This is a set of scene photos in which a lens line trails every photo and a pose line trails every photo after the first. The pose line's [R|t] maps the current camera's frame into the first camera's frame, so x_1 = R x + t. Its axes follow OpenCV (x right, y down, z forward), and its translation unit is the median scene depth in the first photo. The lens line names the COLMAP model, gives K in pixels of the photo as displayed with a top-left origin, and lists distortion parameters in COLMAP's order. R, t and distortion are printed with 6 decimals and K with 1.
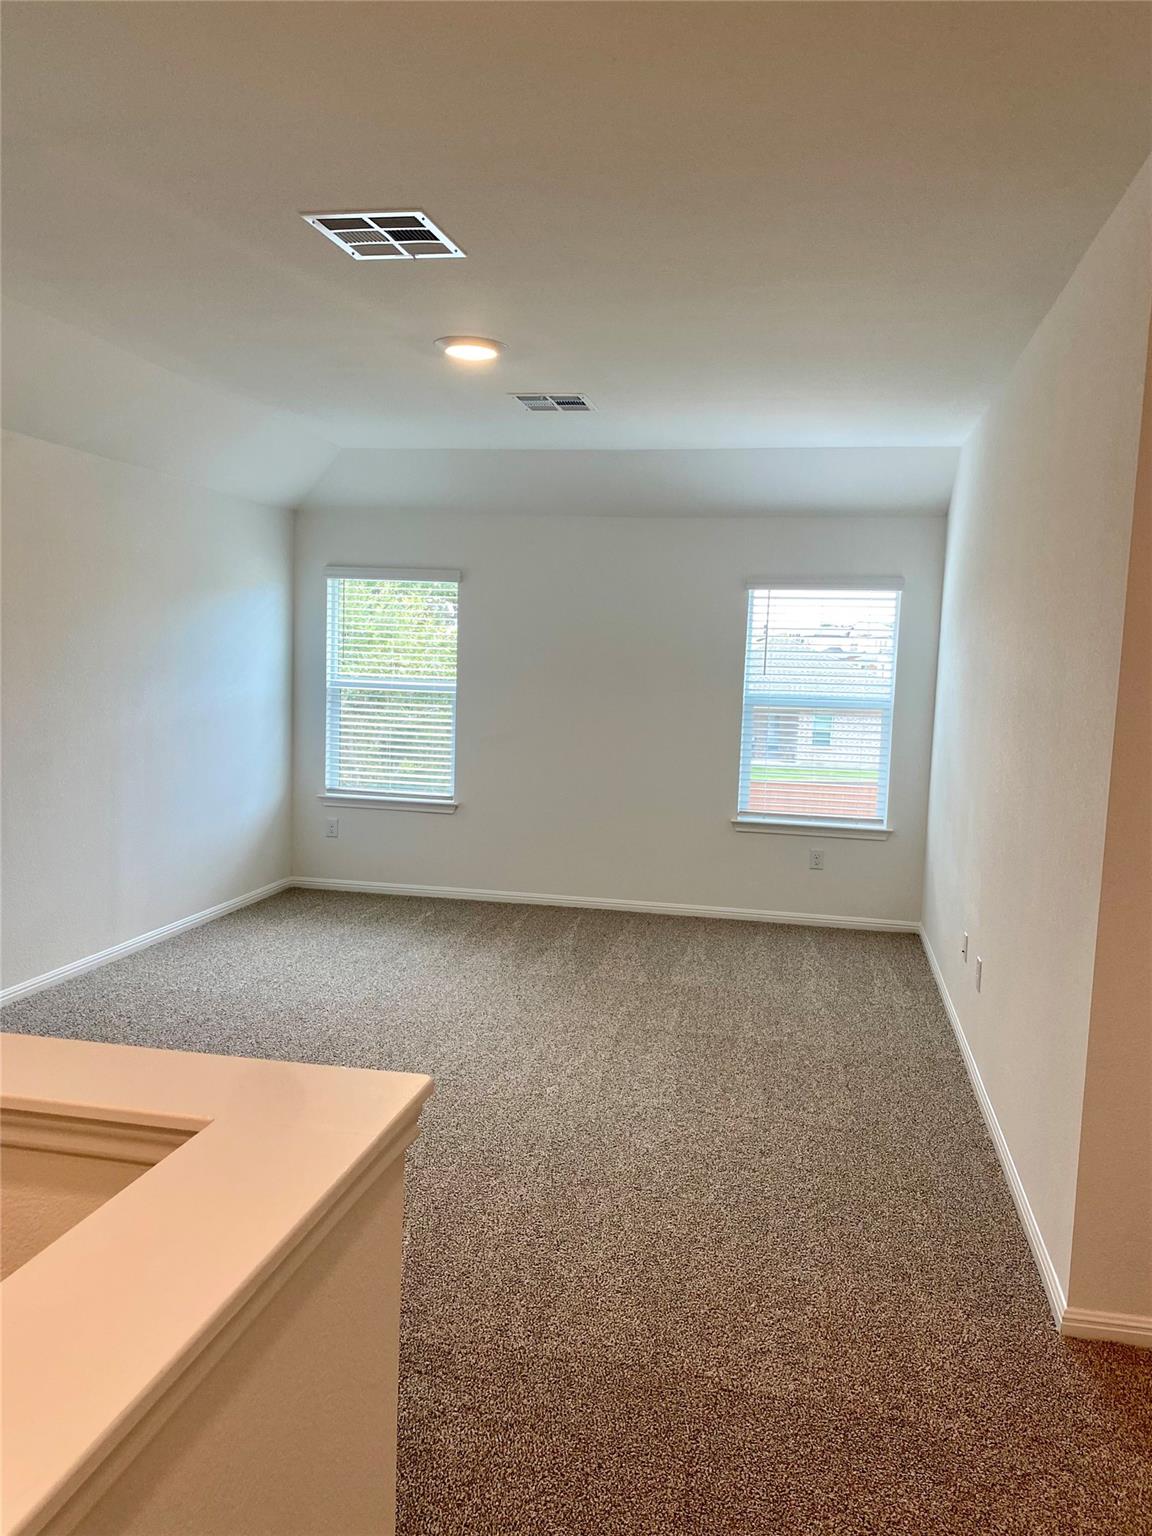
lens RADIAL K [[1150.2, 0, 576.0], [0, 1150.2, 768.0], [0, 0, 1]] dist [-0.023405, 0.010739]
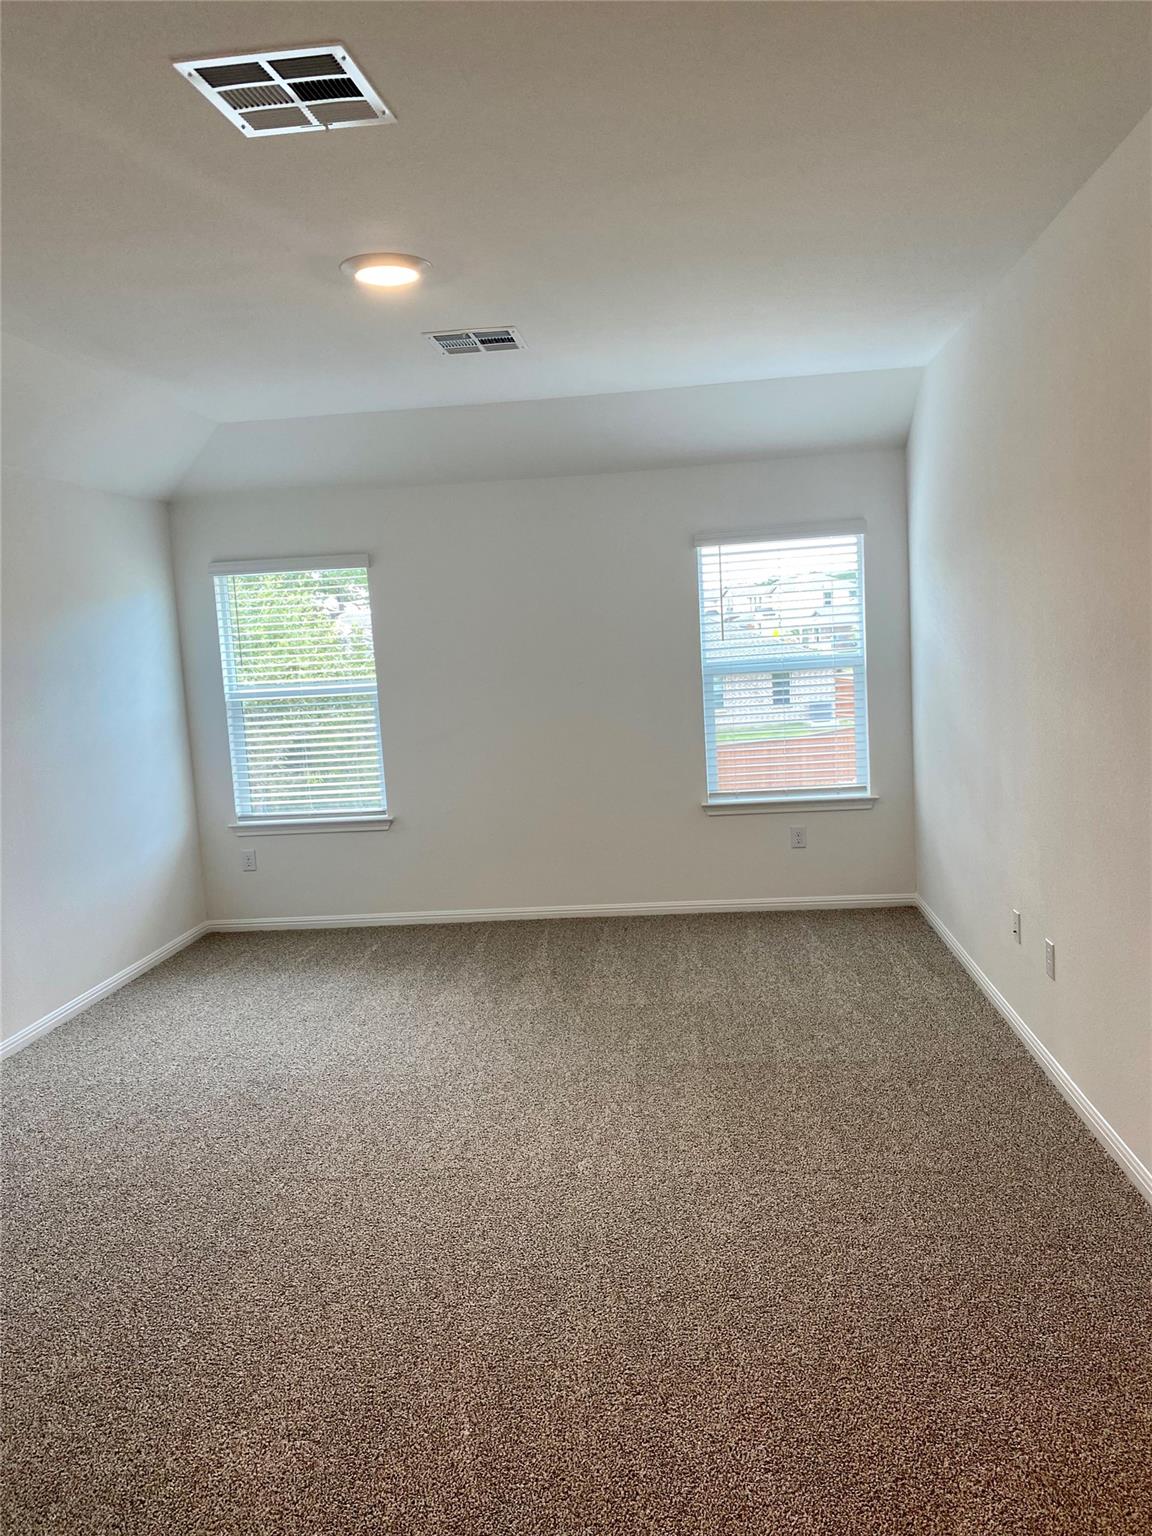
lens RADIAL K [[1150.2, 0, 576.0], [0, 1150.2, 768.0], [0, 0, 1]] dist [-0.023405, 0.010739]
pose [[0.989871, -0.104117, 0.096515, -0.051076], [0.102437, 0.994491, 0.022215, -0.014282], [-0.098296, -0.012103, 0.995084, 0.123950]]
